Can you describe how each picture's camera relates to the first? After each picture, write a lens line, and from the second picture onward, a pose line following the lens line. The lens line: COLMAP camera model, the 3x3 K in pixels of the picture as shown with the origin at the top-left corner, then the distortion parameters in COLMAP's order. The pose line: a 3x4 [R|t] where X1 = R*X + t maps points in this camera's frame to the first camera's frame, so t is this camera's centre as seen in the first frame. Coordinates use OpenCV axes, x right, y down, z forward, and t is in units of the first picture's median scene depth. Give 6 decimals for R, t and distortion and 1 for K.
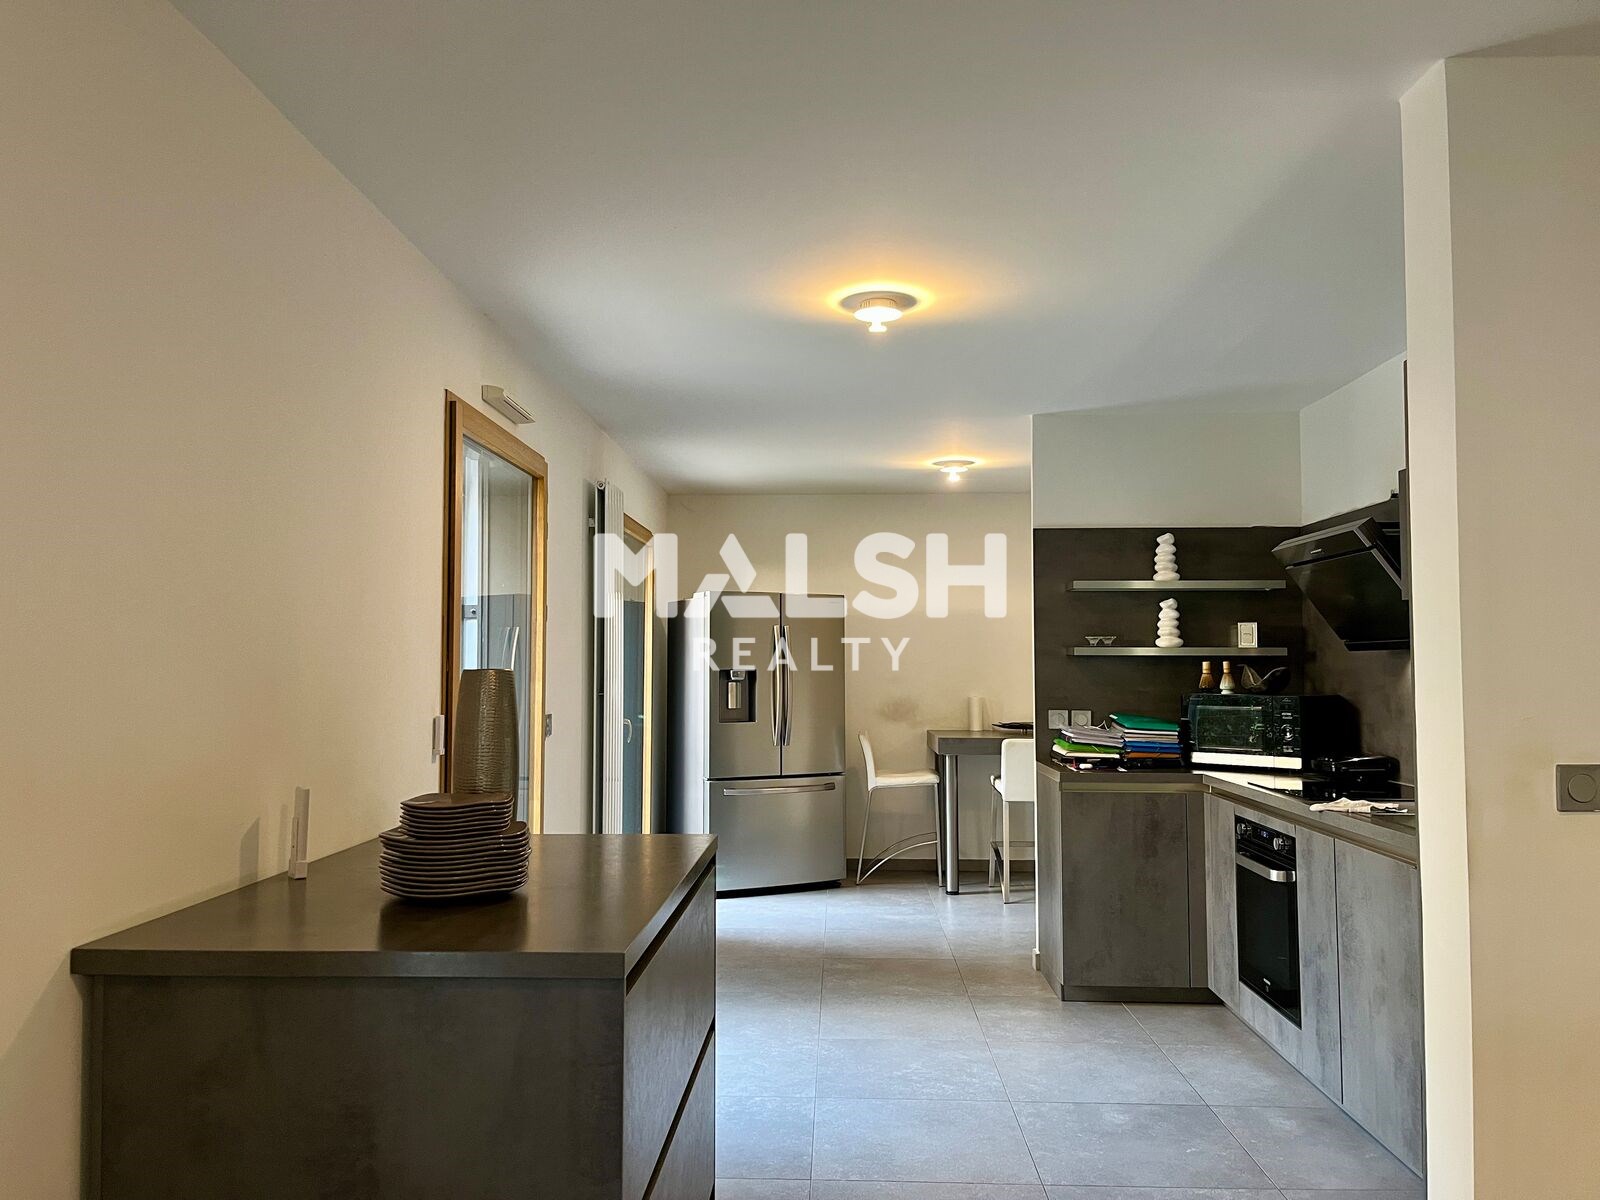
lens RADIAL K [[1213.0, 0, 797.7], [0, 1213.0, 608.6], [0, 0, 1]] dist [0.036353, -0.012423]
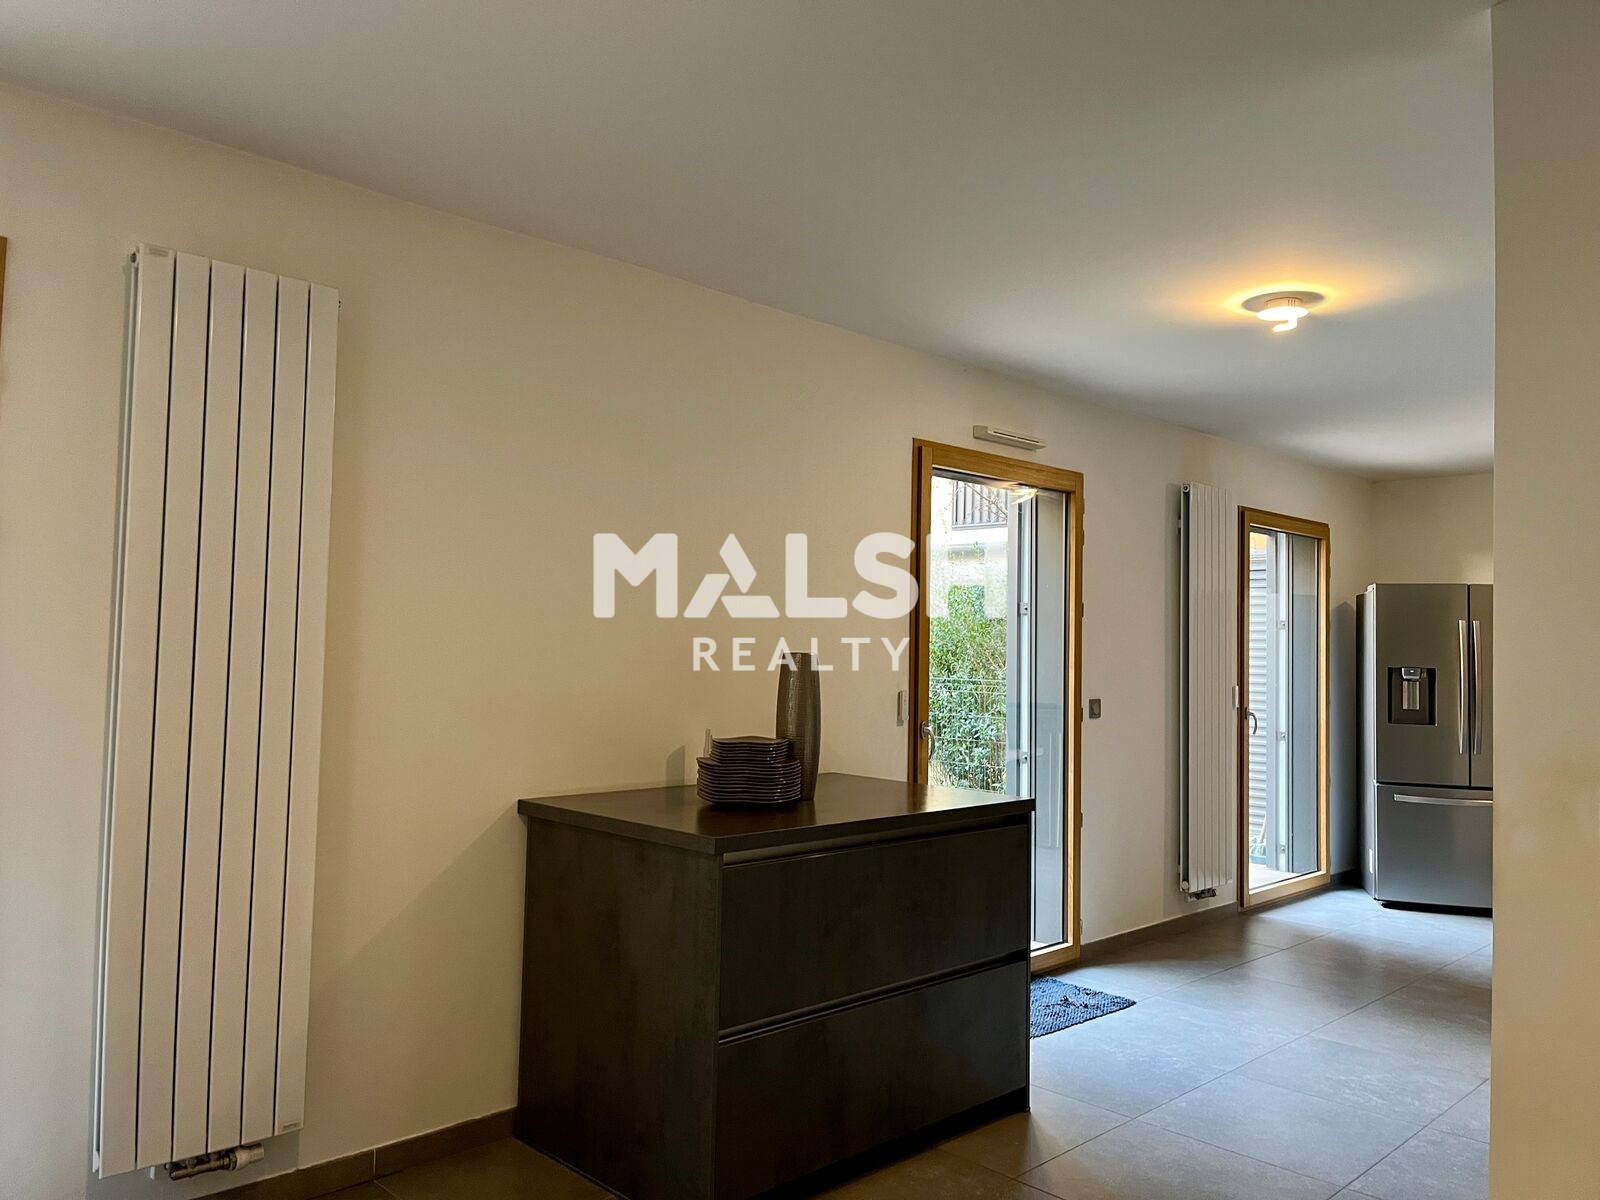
lens RADIAL K [[1213.0, 0, 798.4], [0, 1213.0, 593.8], [0, 0, 1]] dist [0.036353, -0.012423]
pose [[0.737048, -0.017586, -0.675611, 0.454256], [0.012038, 0.999844, -0.012893, -0.000295], [0.675733, 0.001369, 0.737145, -0.024333]]
